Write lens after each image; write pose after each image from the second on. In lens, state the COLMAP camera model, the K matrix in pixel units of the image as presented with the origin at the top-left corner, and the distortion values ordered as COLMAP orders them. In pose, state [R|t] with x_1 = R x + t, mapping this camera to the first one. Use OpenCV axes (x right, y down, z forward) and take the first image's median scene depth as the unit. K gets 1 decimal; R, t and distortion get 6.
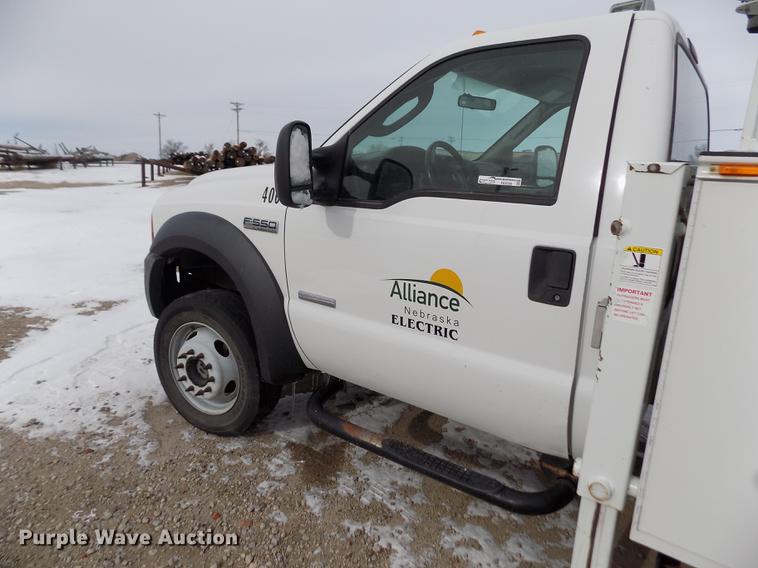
lens RADIAL K [[512.7, 0, 381.2], [0, 512.7, 279.0], [0, 0, 1]] dist [-0.073277, 0.073756]
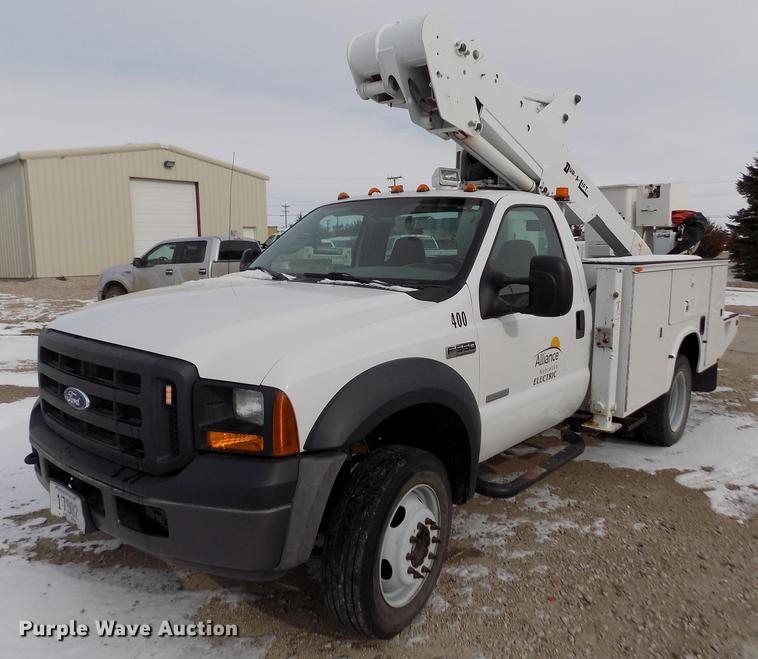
lens RADIAL K [[605.1, 0, 386.5], [0, 605.1, 358.9], [0, 0, 1]] dist [-0.023867, 0.054460]
pose [[0.084871, -0.218674, 0.972100, -1.323485], [0.235104, 0.952467, 0.193732, -0.331074], [-0.968258, 0.212102, 0.132248, 0.908397]]
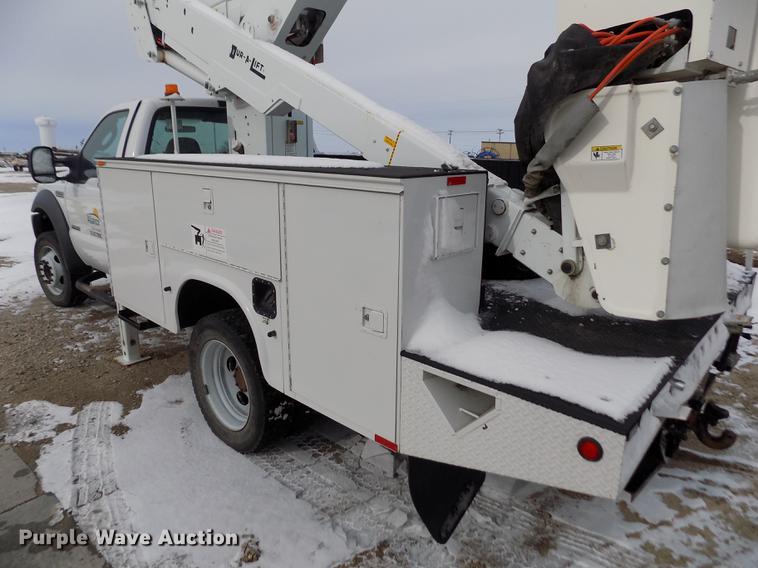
lens RADIAL K [[512.7, 0, 381.2], [0, 512.7, 279.0], [0, 0, 1]] dist [-0.073277, 0.073756]
pose [[0.993335, 0.006841, -0.115056, 1.198843], [-0.005881, 0.999945, 0.008679, 0.197790], [0.115109, -0.007945, 0.993321, -0.818942]]
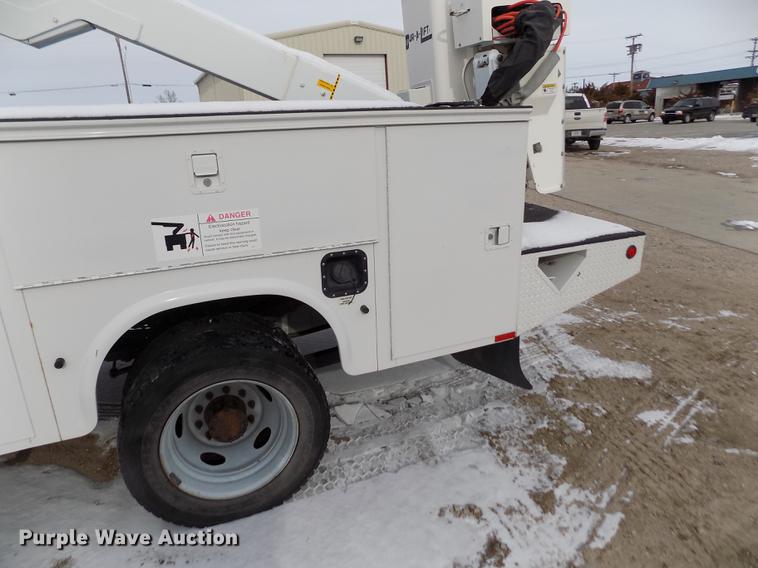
lens RADIAL K [[512.7, 0, 381.2], [0, 512.7, 279.0], [0, 0, 1]] dist [-0.073277, 0.073756]
pose [[0.508424, -0.314798, 0.801503, 0.301594], [0.251207, 0.944517, 0.211619, 0.101945], [-0.823651, 0.093751, 0.559295, -0.398214]]
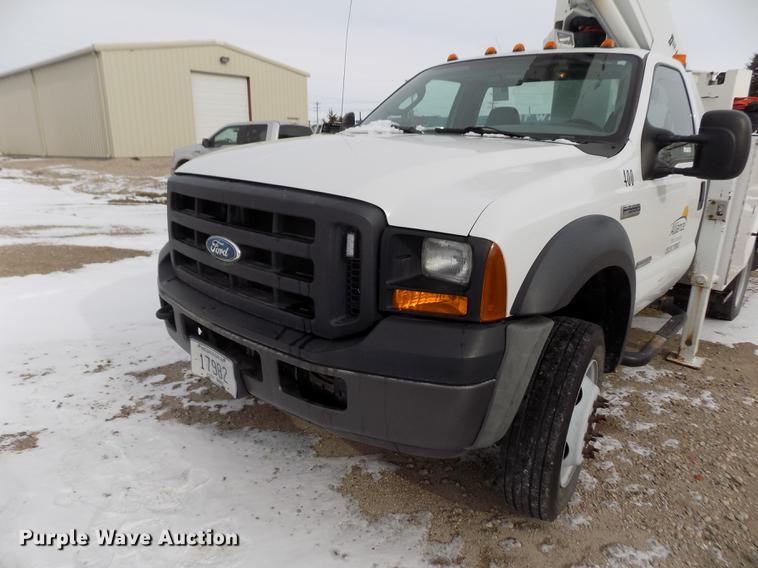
lens RADIAL K [[498.3, 0, 379.0], [0, 498.3, 284.0], [0, 0, 1]] dist [-0.009187, -0.002606]
pose [[0.110479, -0.298292, 0.948059, -1.092753], [0.214333, 0.938604, 0.270340, -0.296136], [-0.970492, 0.173334, 0.167630, 1.209051]]
